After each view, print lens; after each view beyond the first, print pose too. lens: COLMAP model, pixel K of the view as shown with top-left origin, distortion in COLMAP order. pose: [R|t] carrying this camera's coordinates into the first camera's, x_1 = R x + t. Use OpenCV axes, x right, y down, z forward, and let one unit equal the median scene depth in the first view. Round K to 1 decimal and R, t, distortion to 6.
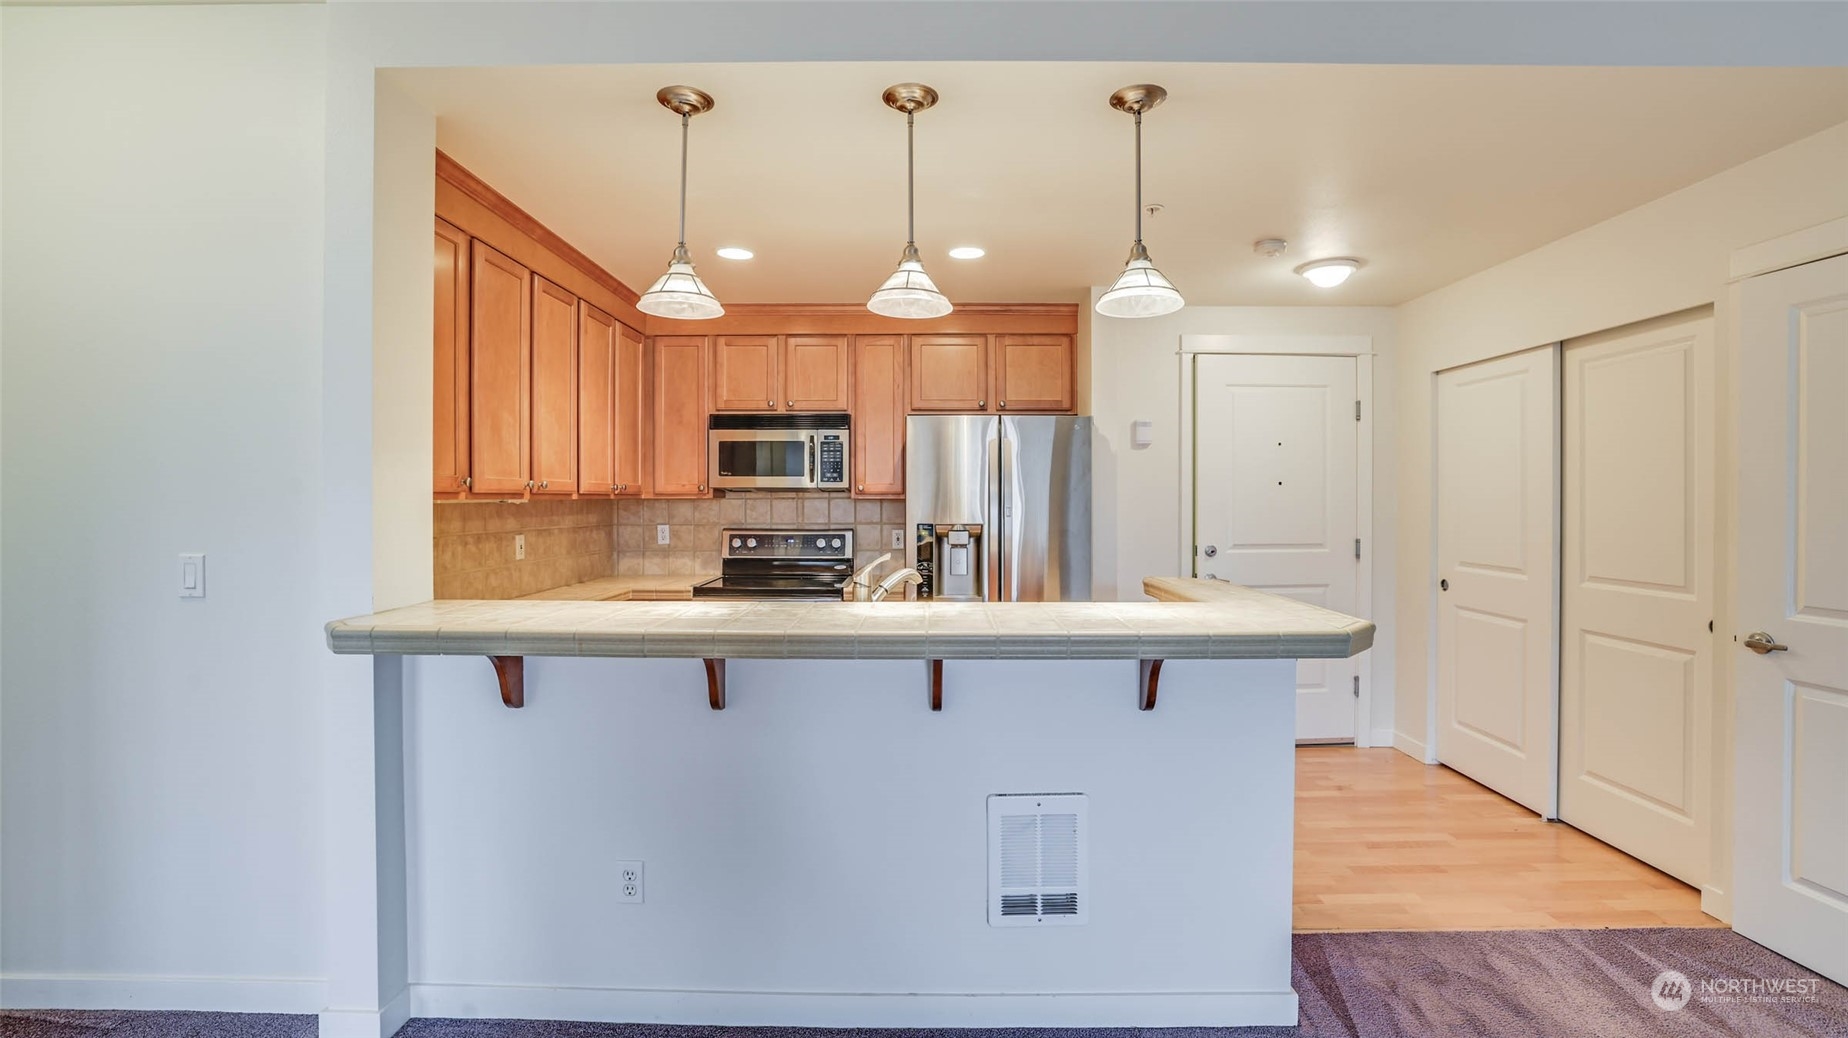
lens RADIAL K [[789.9, 0, 922.2], [0, 789.9, 504.4], [0, 0, 1]] dist [-0.050888, 0.018557]
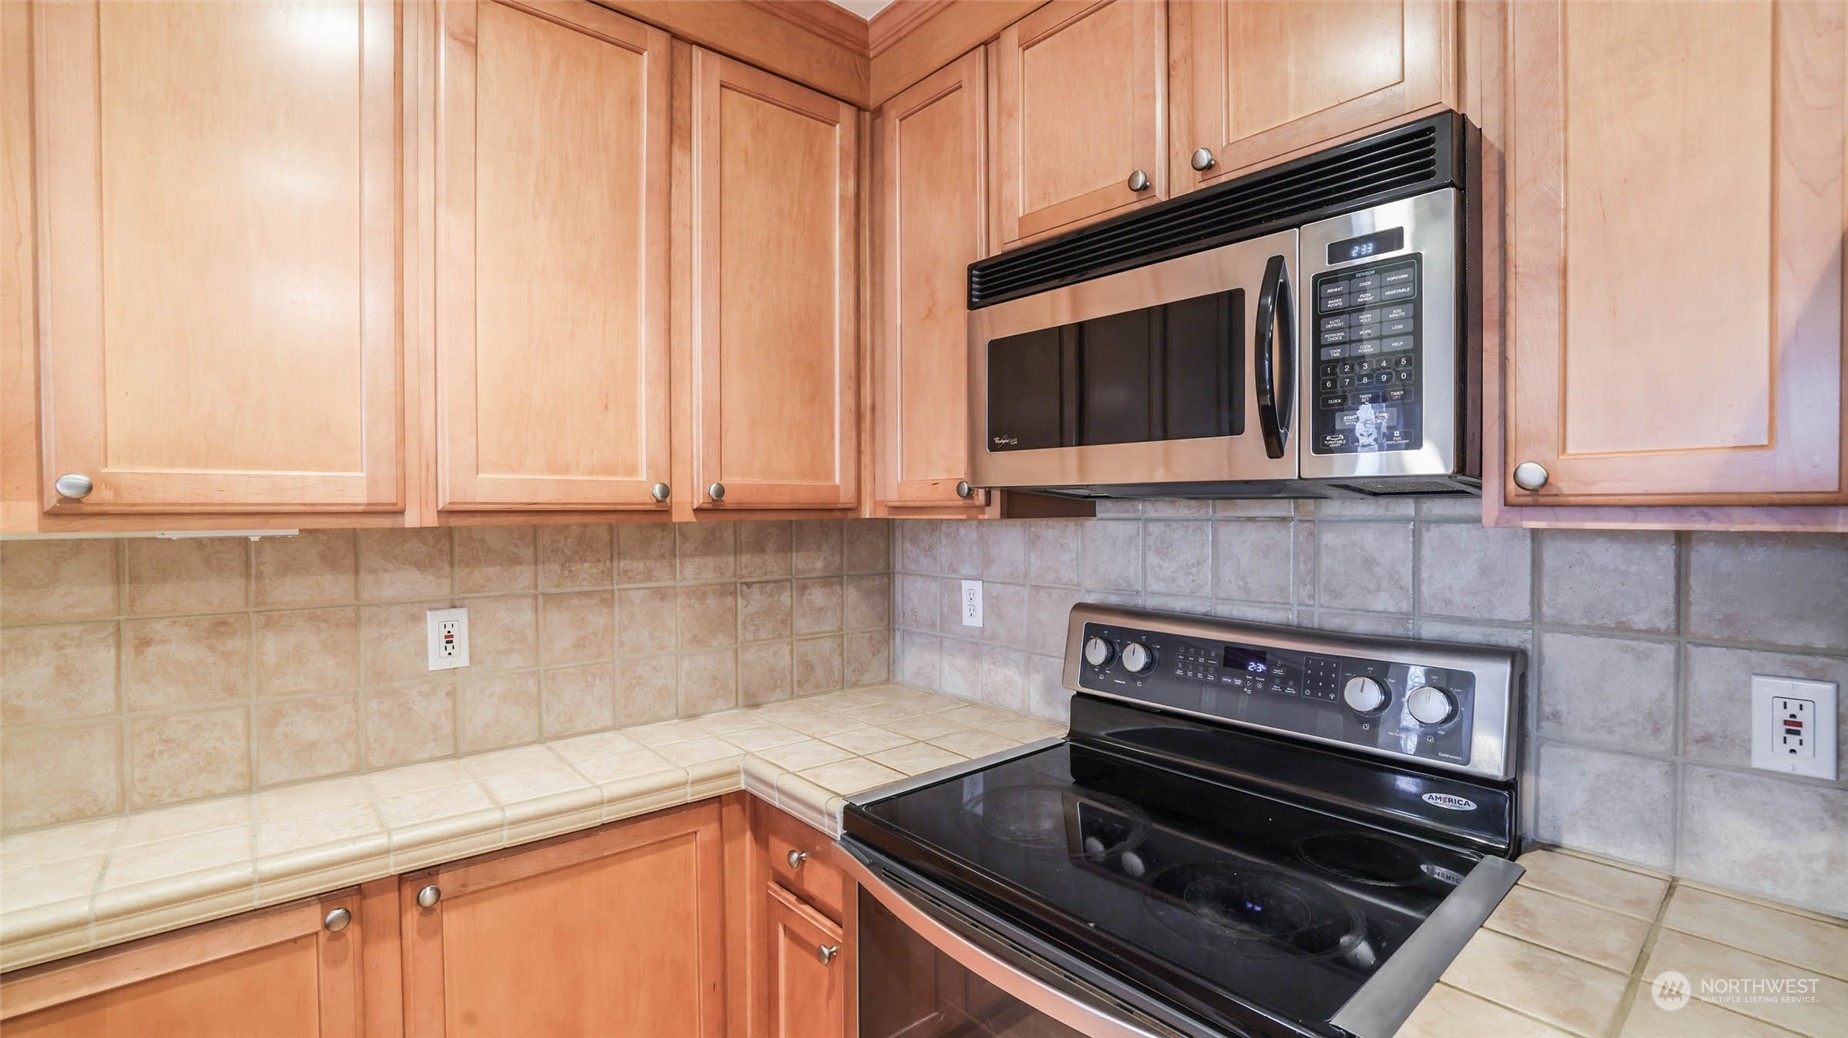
lens RADIAL K [[797.6, 0, 917.6], [0, 797.6, 521.4], [0, 0, 1]] dist [-0.044608, 0.014863]
pose [[0.656429, 0.011018, -0.754307, -0.031433], [-0.002906, 0.999923, 0.012077, -0.011010], [0.754382, -0.005736, 0.656410, 0.754570]]
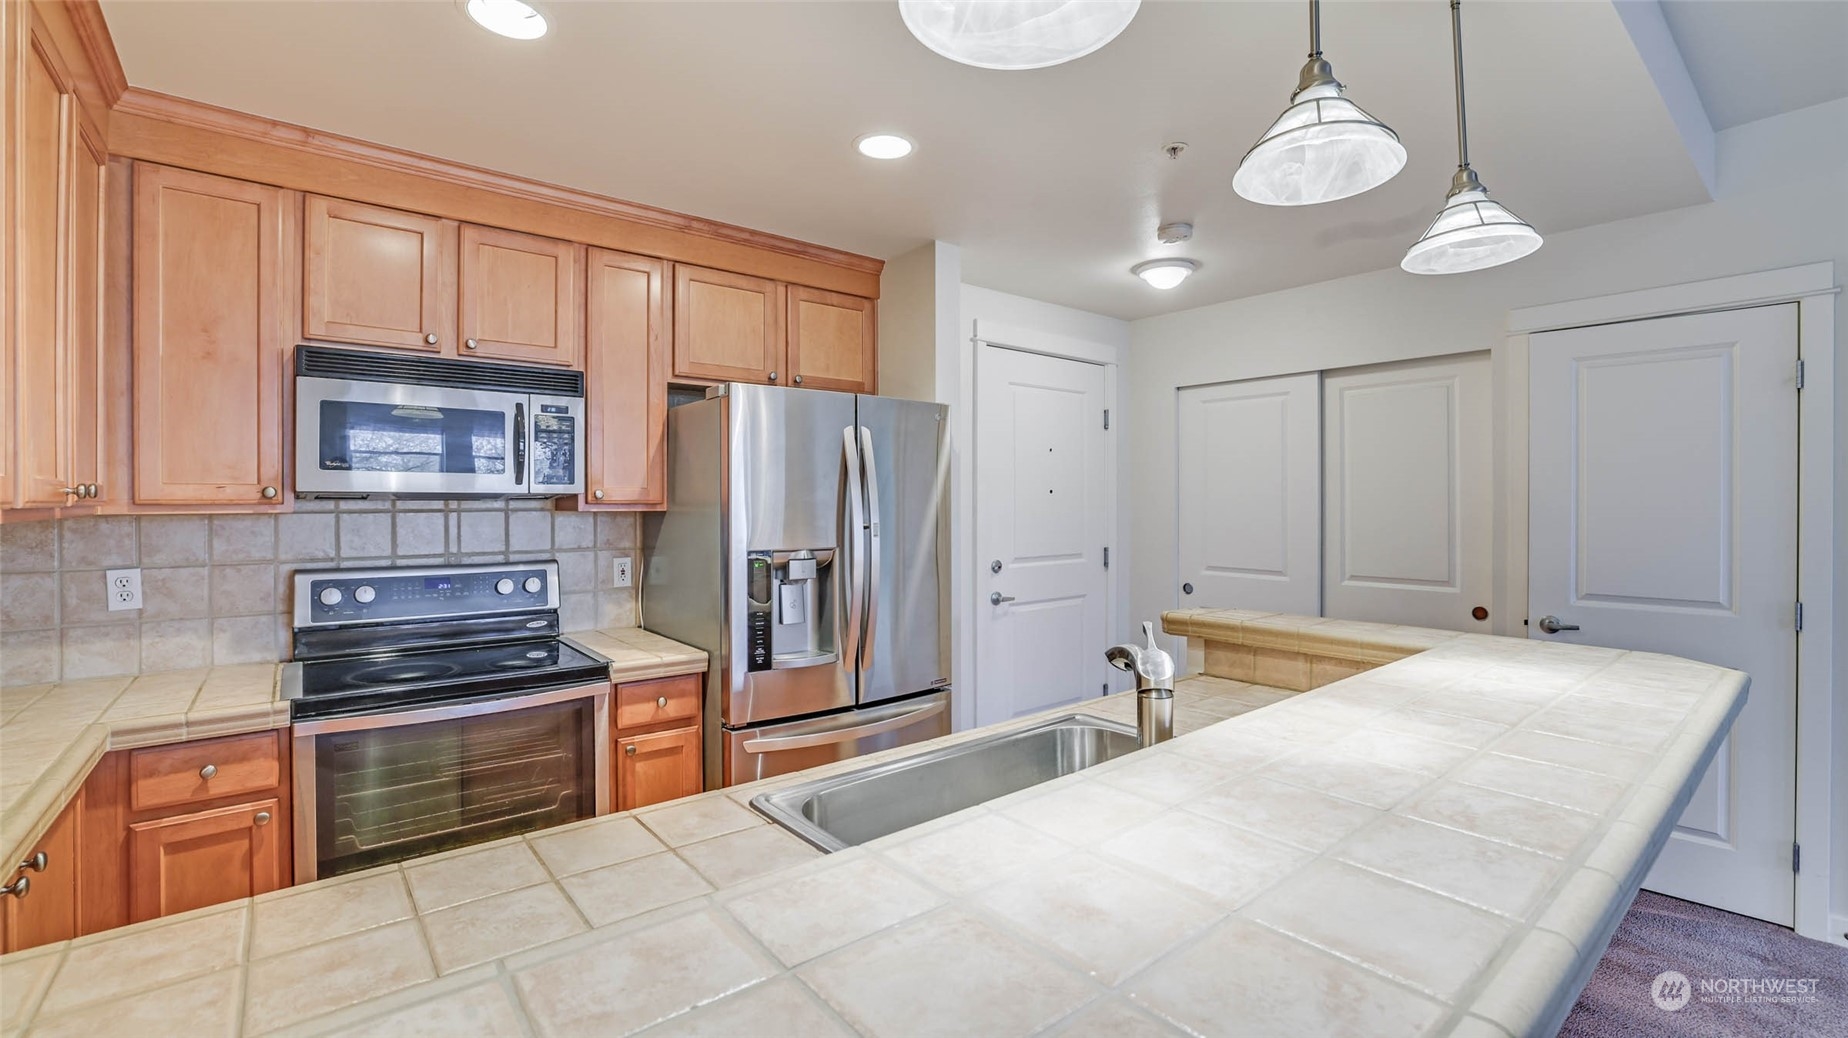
lens RADIAL K [[789.9, 0, 922.2], [0, 789.9, 504.4], [0, 0, 1]] dist [-0.050888, 0.018557]
pose [[0.771771, -0.002753, 0.635894, -0.270683], [0.004857, 0.999987, -0.001566, -0.010604], [-0.635882, 0.004297, 0.771775, 0.367194]]
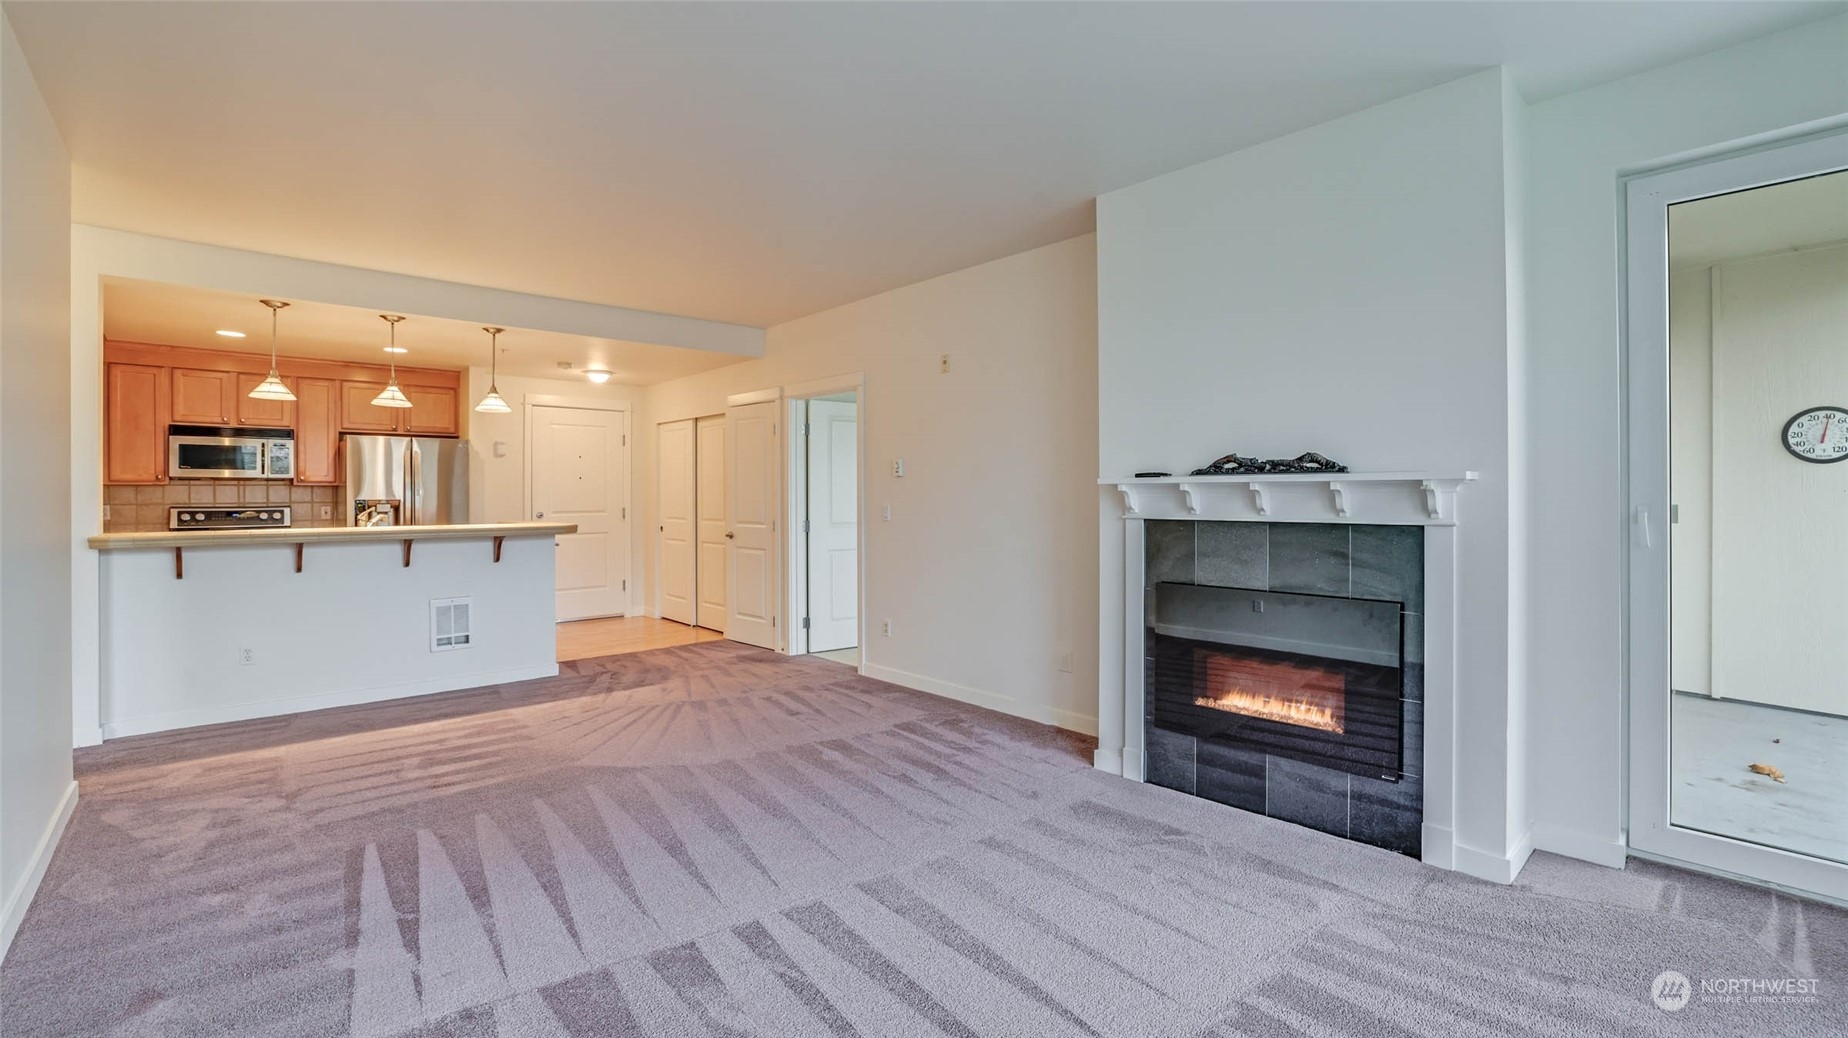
lens RADIAL K [[794.1, 0, 921.5], [0, 794.1, 494.4], [0, 0, 1]] dist [-0.052117, 0.019700]
pose [[0.732354, -0.002738, 0.680919, -0.218930], [0.006367, 0.999976, -0.002826, 0.022089], [-0.680895, 0.006405, 0.732353, -0.904384]]
